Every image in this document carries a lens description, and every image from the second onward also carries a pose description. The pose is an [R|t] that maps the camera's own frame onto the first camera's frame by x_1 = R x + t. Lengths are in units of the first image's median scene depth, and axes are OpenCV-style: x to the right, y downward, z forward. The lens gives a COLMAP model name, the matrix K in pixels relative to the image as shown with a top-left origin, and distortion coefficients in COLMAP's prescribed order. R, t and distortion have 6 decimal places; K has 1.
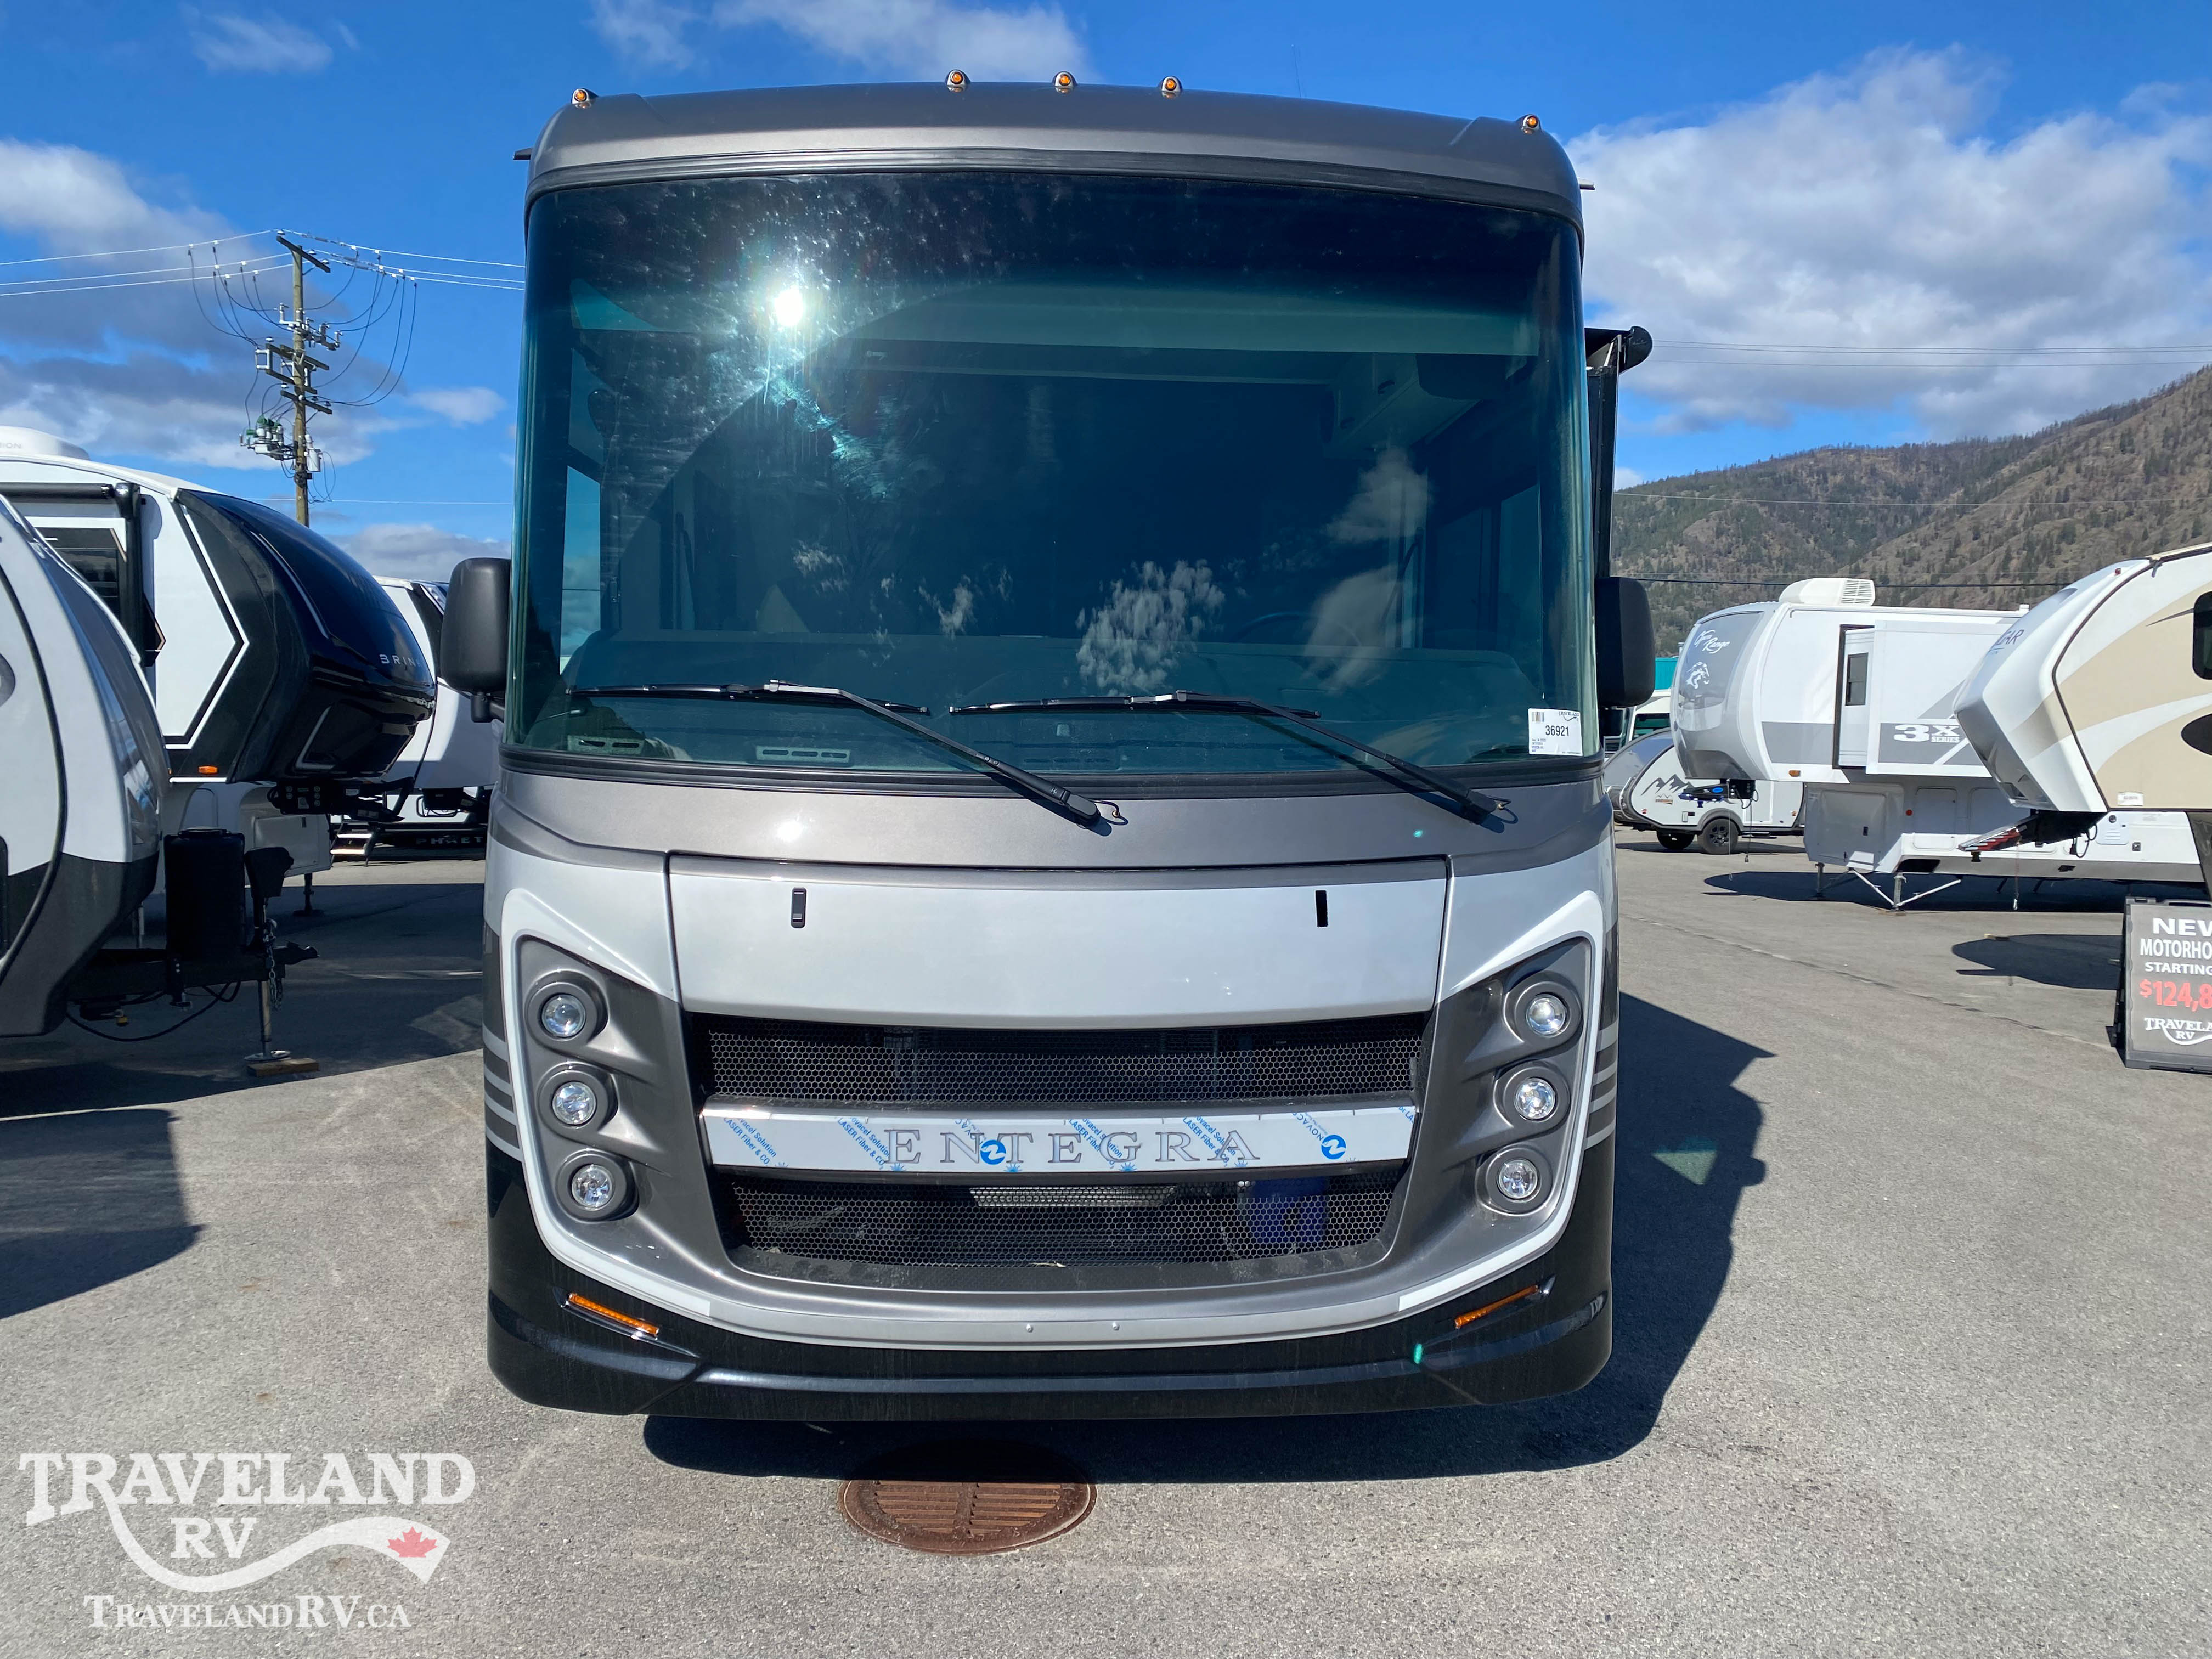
lens RADIAL K [[1609.2, 0, 1076.4], [0, 1609.2, 818.6], [0, 0, 1]] dist [0.031763, -0.040113]
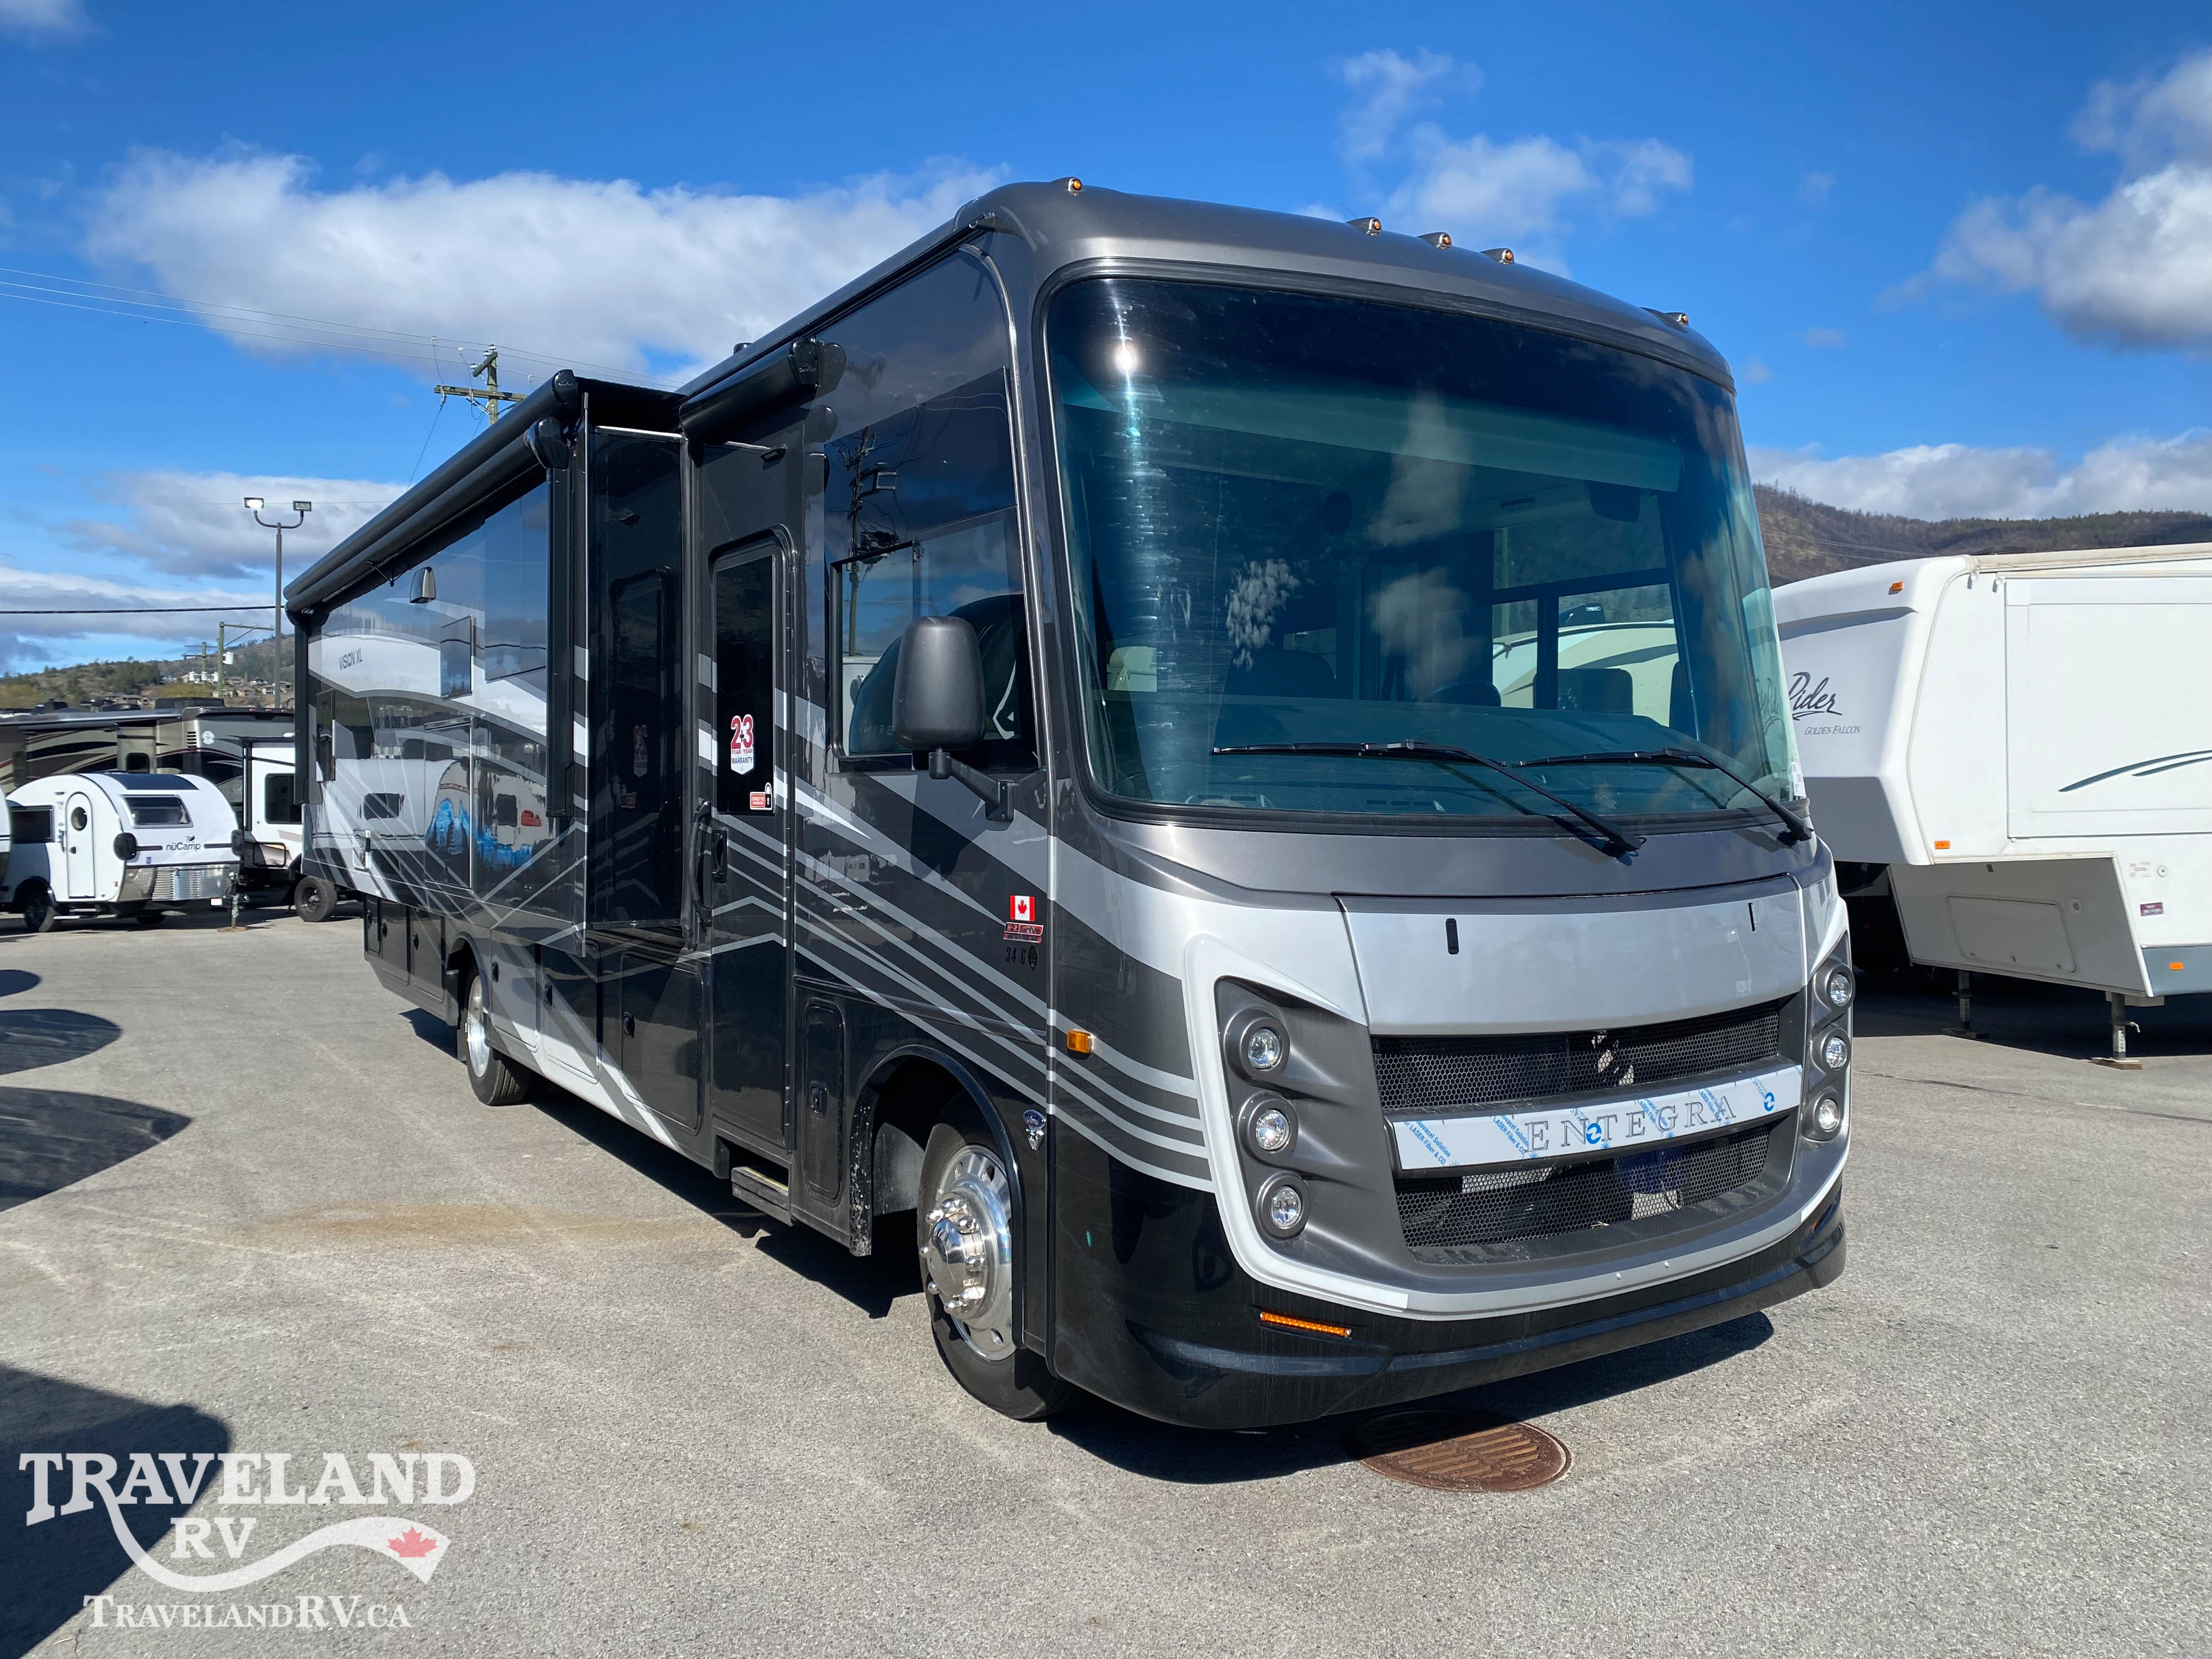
lens RADIAL K [[1609.2, 0, 1124.6], [0, 1609.2, 839.6], [0, 0, 1]] dist [0.031763, -0.040113]
pose [[0.865732, -0.013406, 0.500328, -0.898226], [0.024686, 0.999568, -0.015933, 0.000189], [-0.499898, 0.026145, 0.865689, 0.126281]]
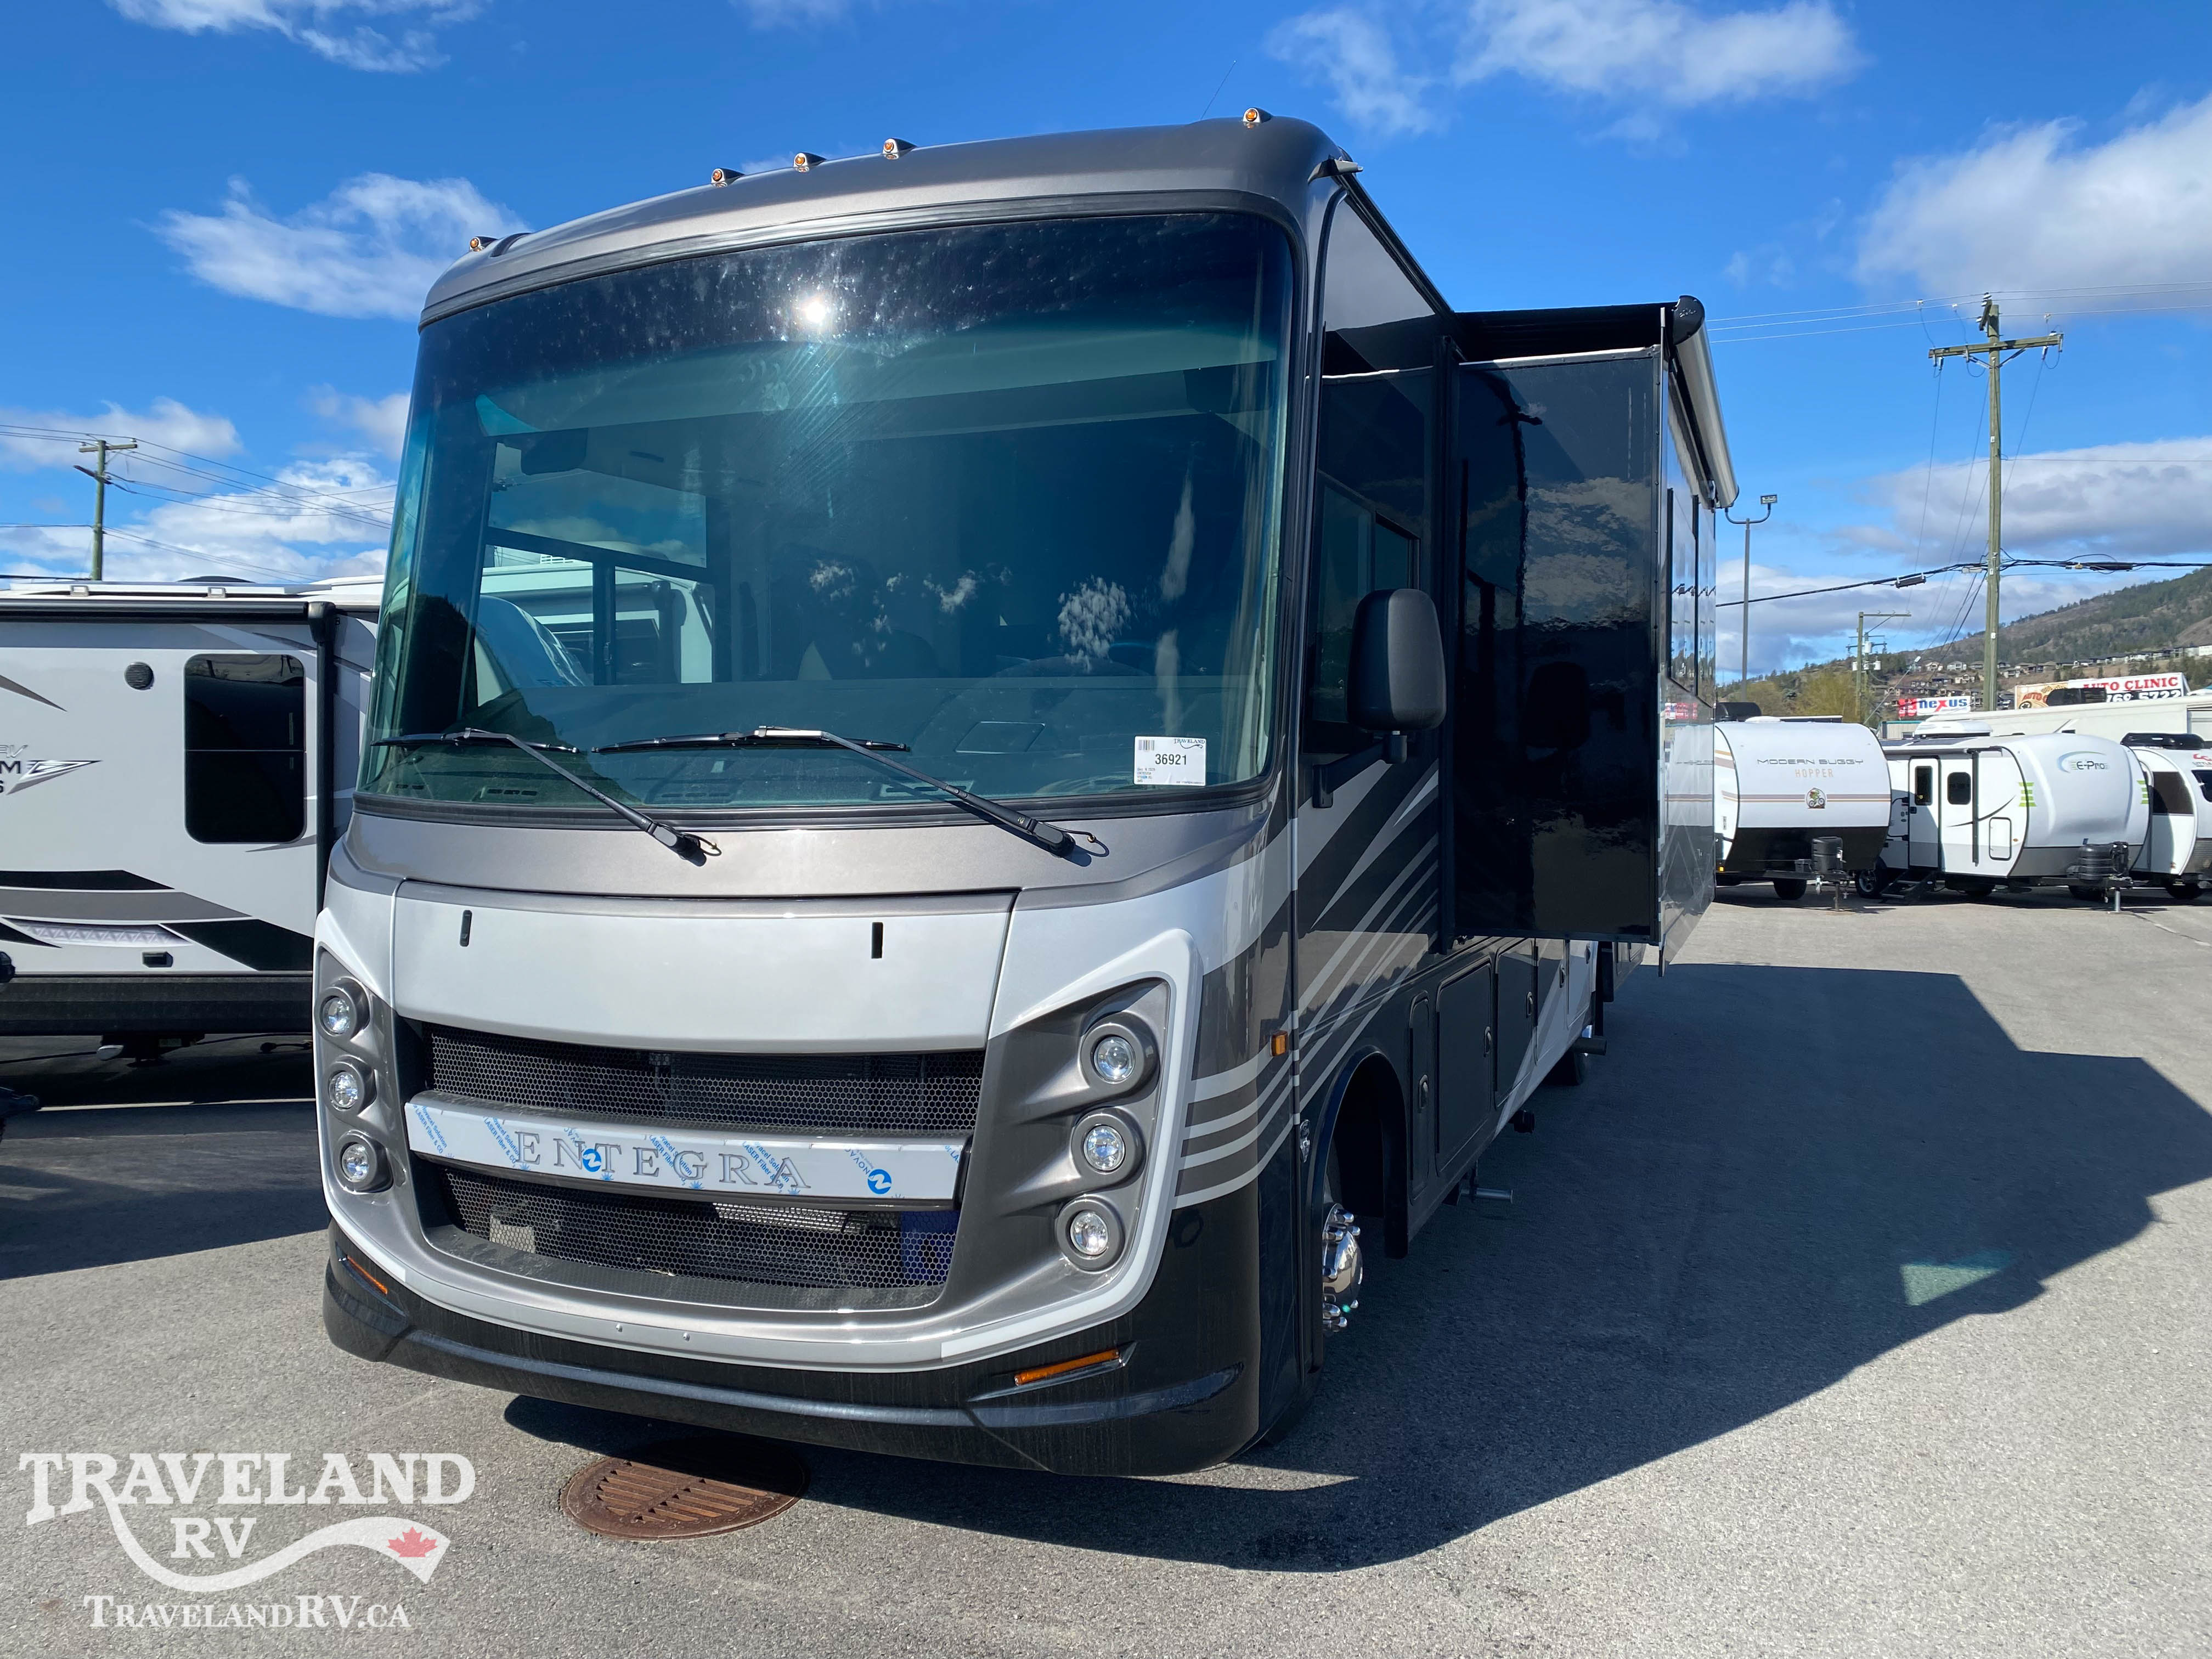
lens RADIAL K [[1609.2, 0, 1112.1], [0, 1609.2, 809.5], [0, 0, 1]] dist [0.031763, -0.040113]
pose [[0.911466, -0.008978, -0.411277, 0.677140], [-0.004982, 0.999448, -0.032859, 0.005962], [0.411344, 0.031999, 0.910918, 0.140894]]
